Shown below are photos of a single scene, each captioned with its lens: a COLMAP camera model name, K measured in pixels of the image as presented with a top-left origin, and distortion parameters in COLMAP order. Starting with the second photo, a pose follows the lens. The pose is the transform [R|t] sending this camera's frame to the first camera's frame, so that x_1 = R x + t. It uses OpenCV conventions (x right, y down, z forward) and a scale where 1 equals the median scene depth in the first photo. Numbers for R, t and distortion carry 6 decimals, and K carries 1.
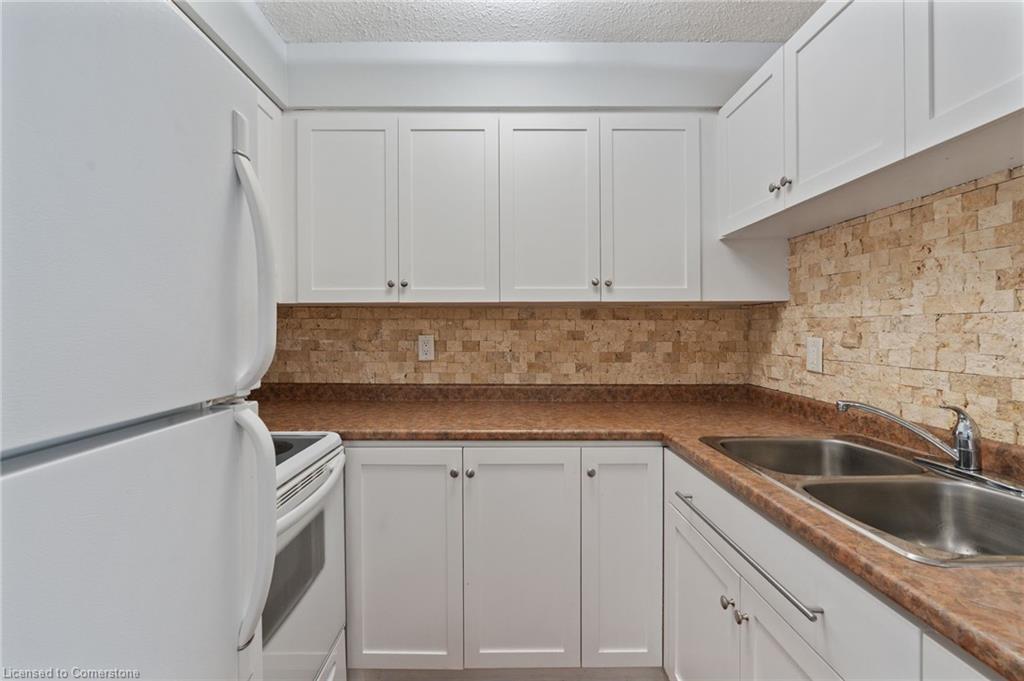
lens RADIAL K [[461.1, 0, 507.4], [0, 461.1, 330.5], [0, 0, 1]] dist [-0.011118, 0.003038]
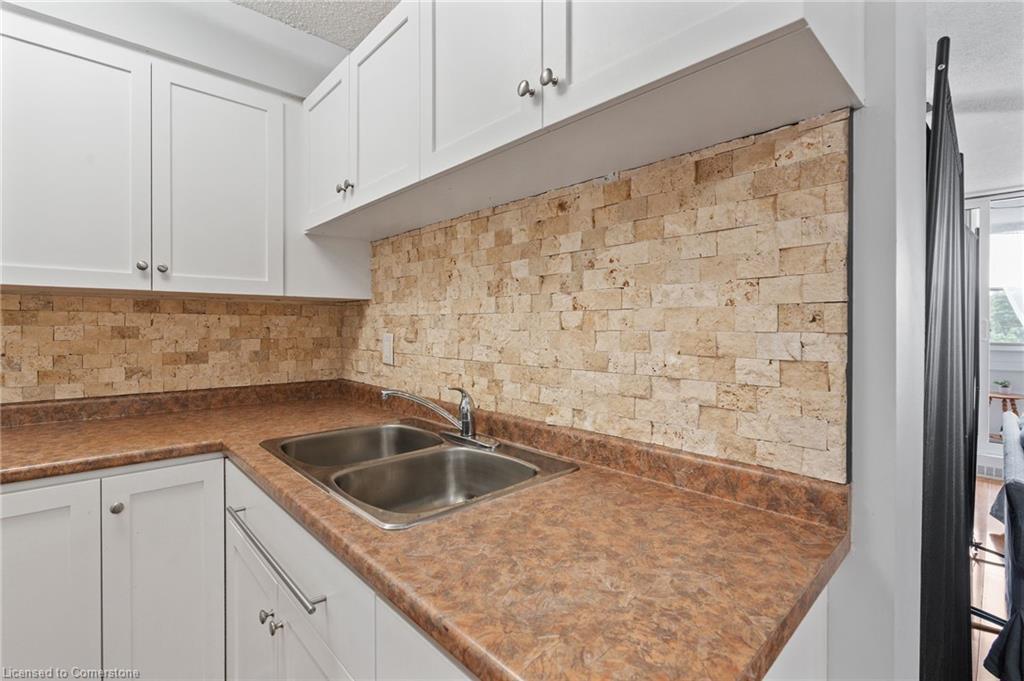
lens RADIAL K [[461.1, 0, 507.8], [0, 461.1, 328.1], [0, 0, 1]] dist [-0.011118, 0.003038]
pose [[0.739689, 0.000801, 0.672948, 0.106881], [-0.002605, 0.999995, 0.001672, 0.000285], [-0.672943, -0.002990, 0.739688, -0.014524]]
